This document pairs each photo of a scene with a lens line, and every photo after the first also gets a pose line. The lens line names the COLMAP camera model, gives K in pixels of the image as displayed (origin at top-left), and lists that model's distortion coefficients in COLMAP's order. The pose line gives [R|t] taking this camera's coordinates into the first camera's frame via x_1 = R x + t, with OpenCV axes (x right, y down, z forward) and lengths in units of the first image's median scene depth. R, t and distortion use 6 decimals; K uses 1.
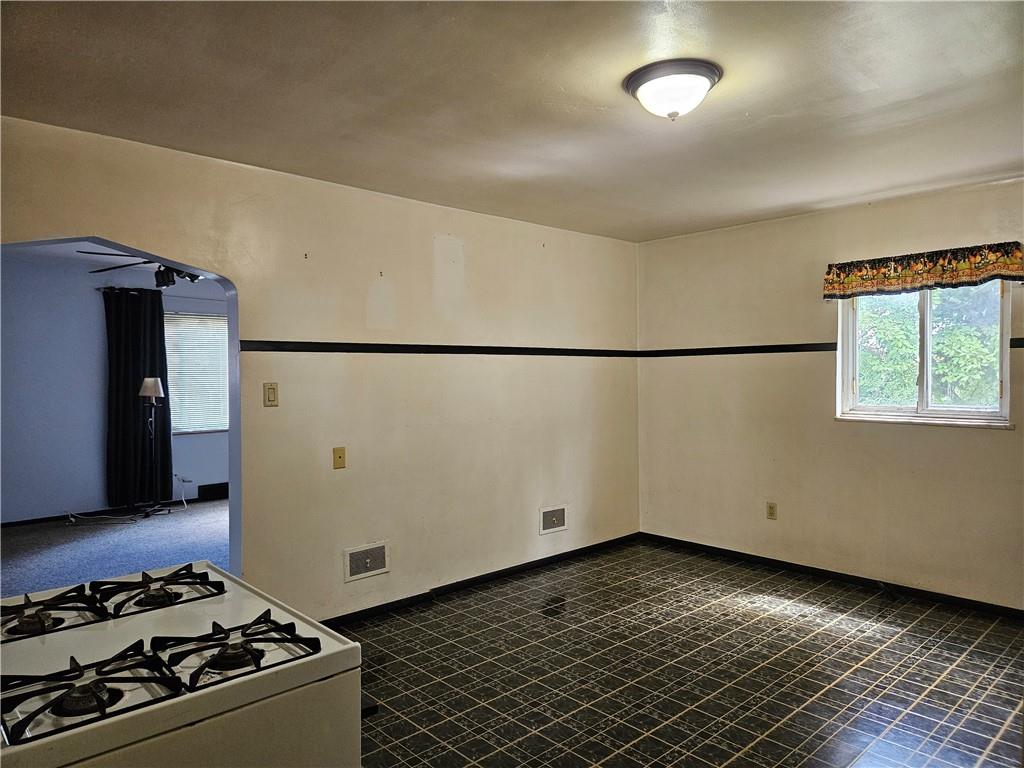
lens RADIAL K [[684.5, 0, 516.3], [0, 684.5, 381.3], [0, 0, 1]] dist [0.061091, -0.046395]
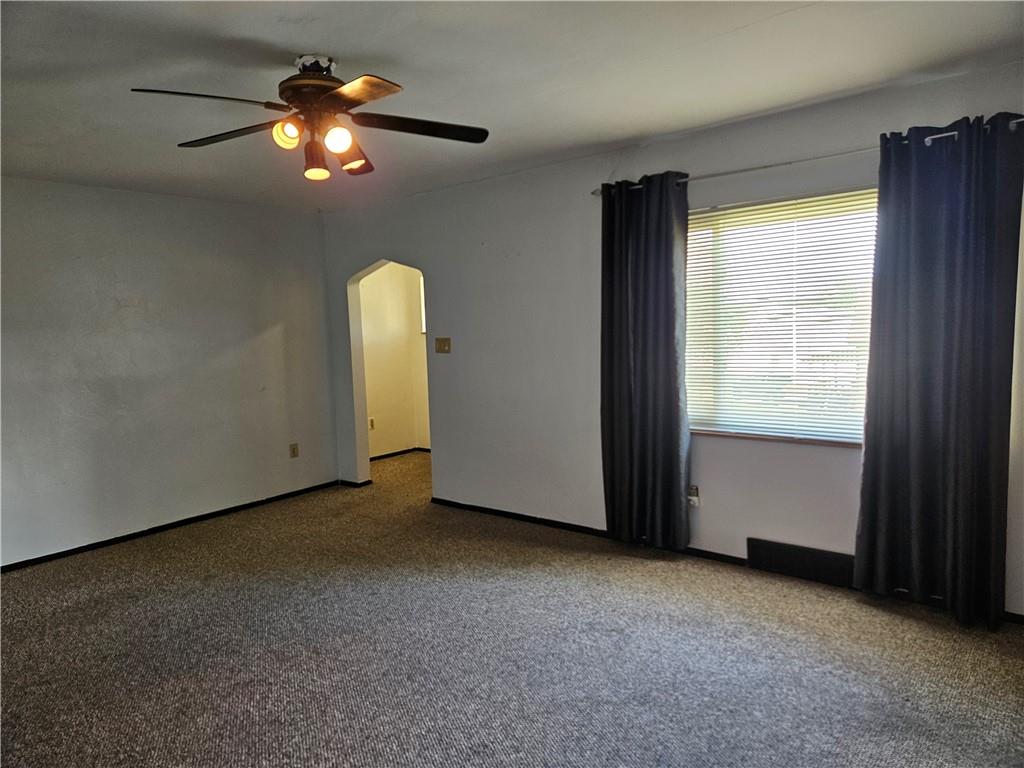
lens RADIAL K [[684.5, 0, 518.7], [0, 684.5, 383.1], [0, 0, 1]] dist [0.061091, -0.046395]
pose [[0.111251, 0.094776, -0.989263, 0.028000], [0.024589, 0.994875, 0.098079, -0.020613], [0.993488, -0.035237, 0.108350, 0.803816]]
